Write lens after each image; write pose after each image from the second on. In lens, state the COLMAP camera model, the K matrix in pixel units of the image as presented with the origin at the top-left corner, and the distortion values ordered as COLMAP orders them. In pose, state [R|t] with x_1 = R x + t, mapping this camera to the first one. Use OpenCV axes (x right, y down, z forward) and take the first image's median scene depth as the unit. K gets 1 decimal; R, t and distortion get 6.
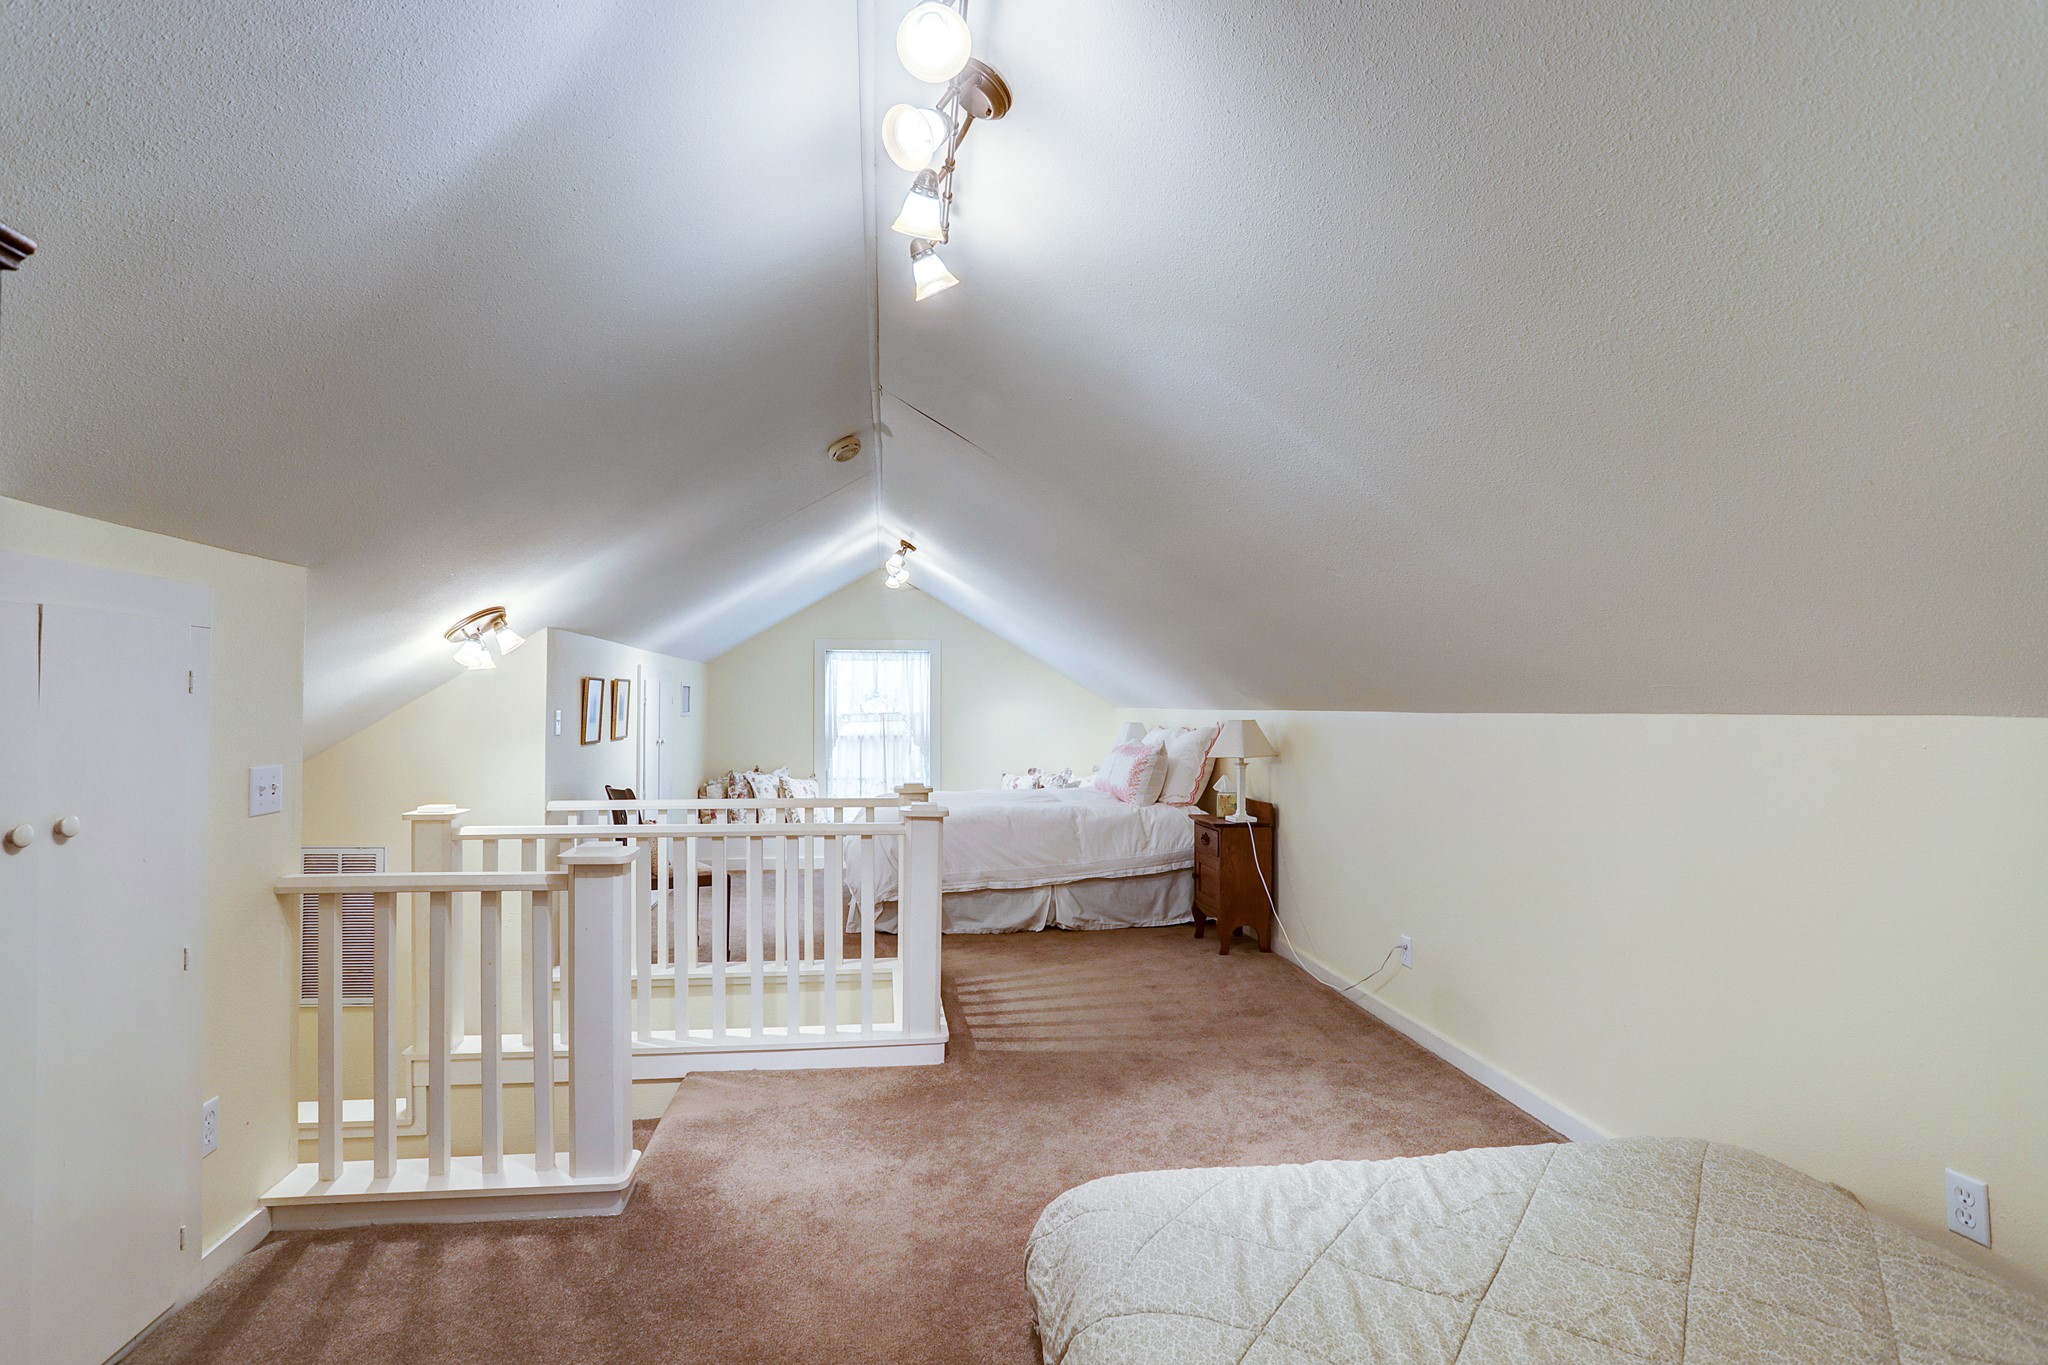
lens RADIAL K [[1040.8, 0, 1025.8], [0, 1040.8, 685.4], [0, 0, 1]] dist [-0.034165, 0.003263]
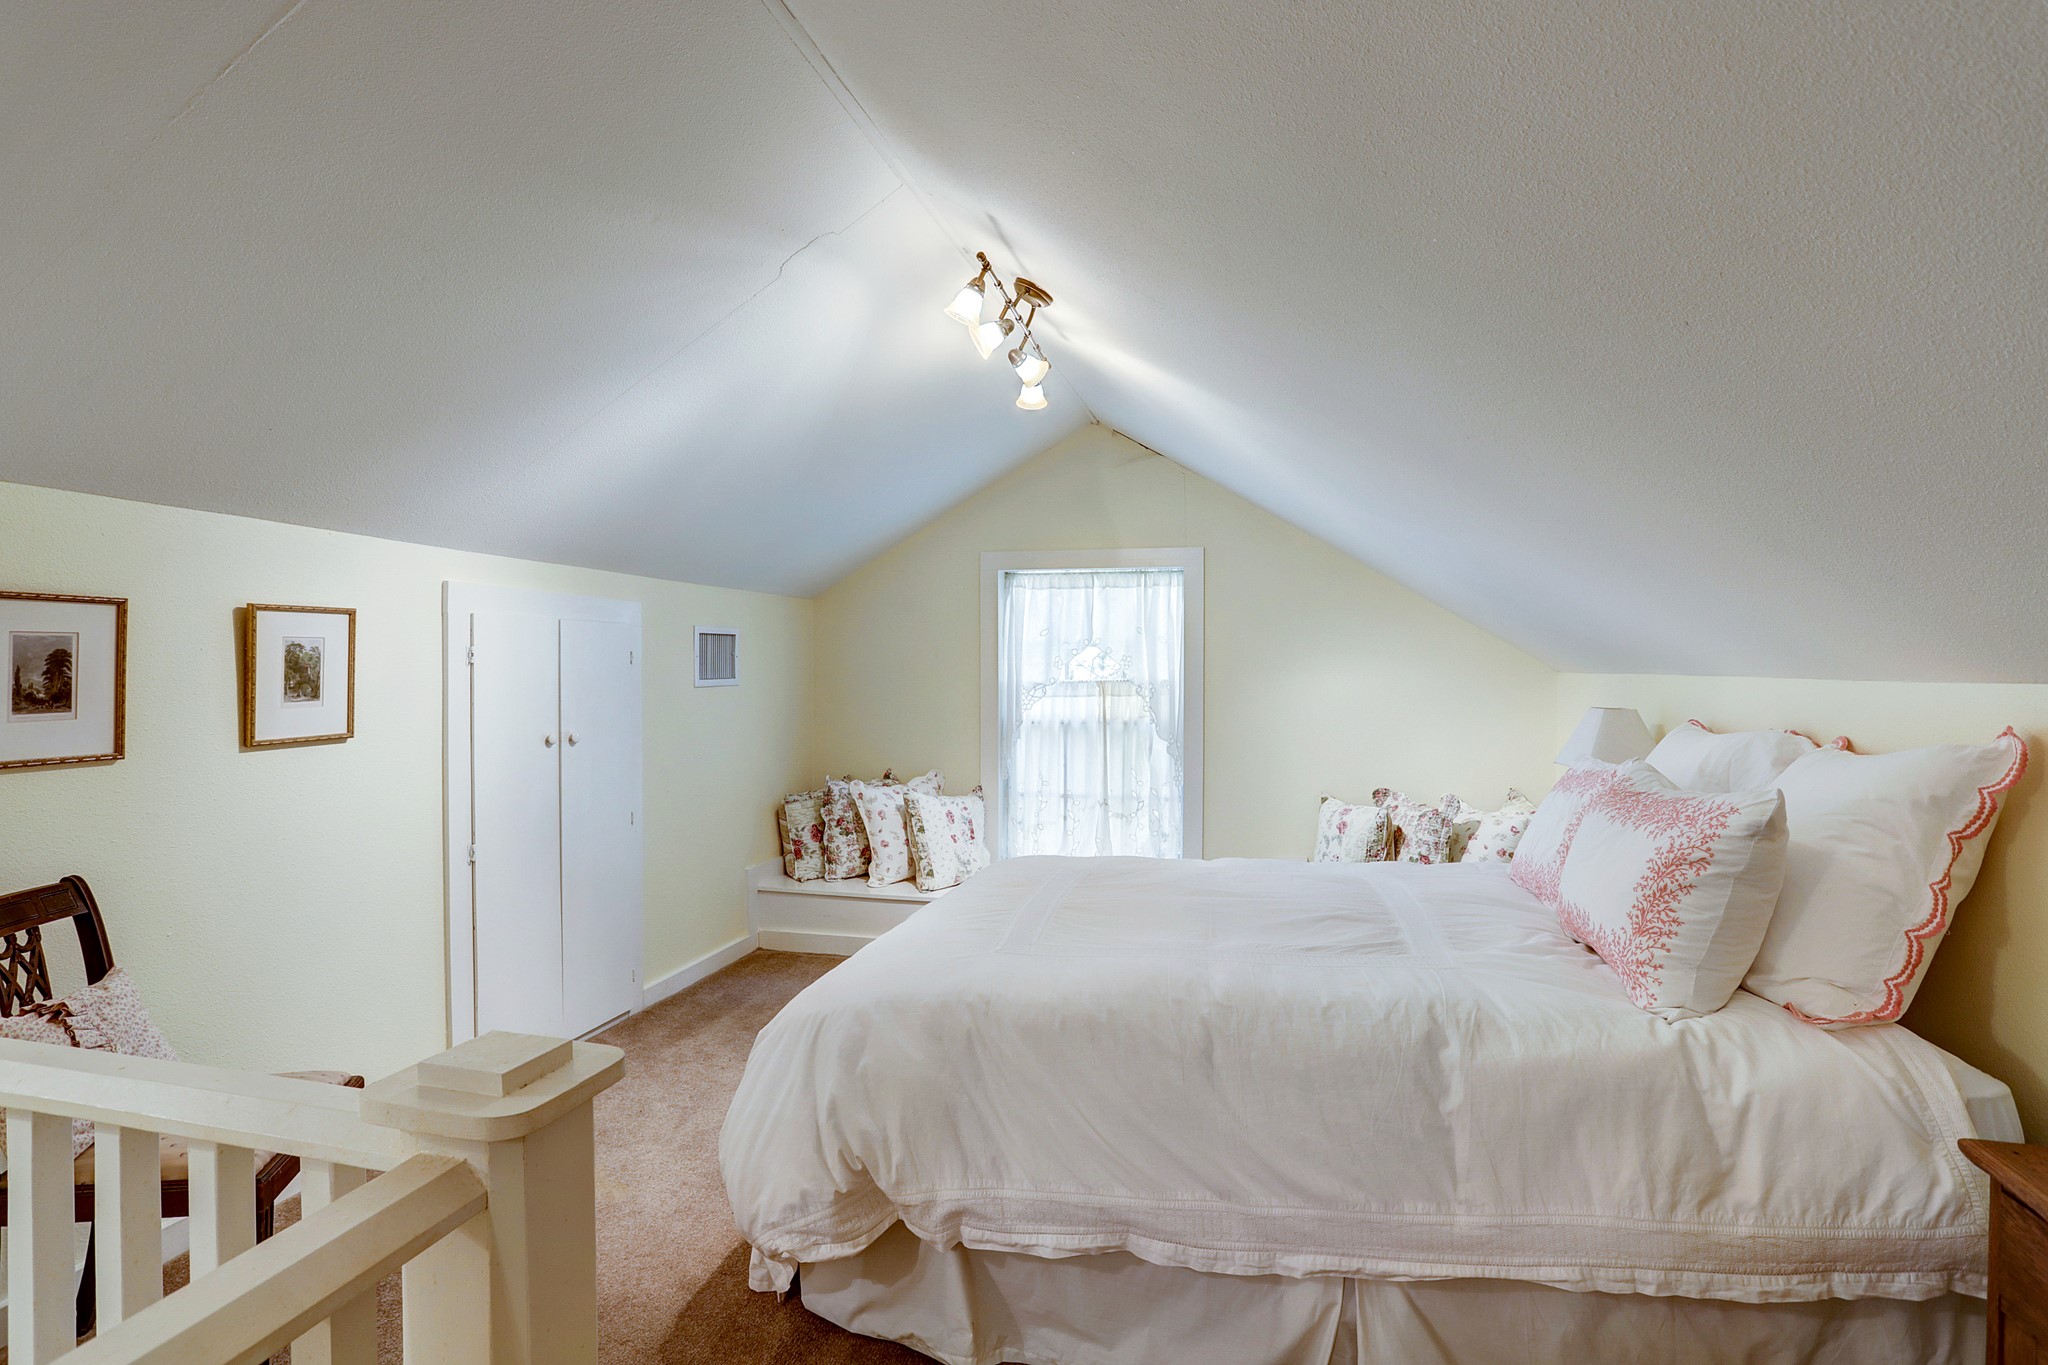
lens RADIAL K [[1040.8, 0, 1005.6], [0, 1040.8, 683.8], [0, 0, 1]] dist [-0.034165, 0.003263]
pose [[0.924279, 0.003825, -0.381699, 0.043404], [0.008689, 0.999480, 0.031057, 0.013764], [0.381619, -0.032022, 0.923765, 0.654815]]
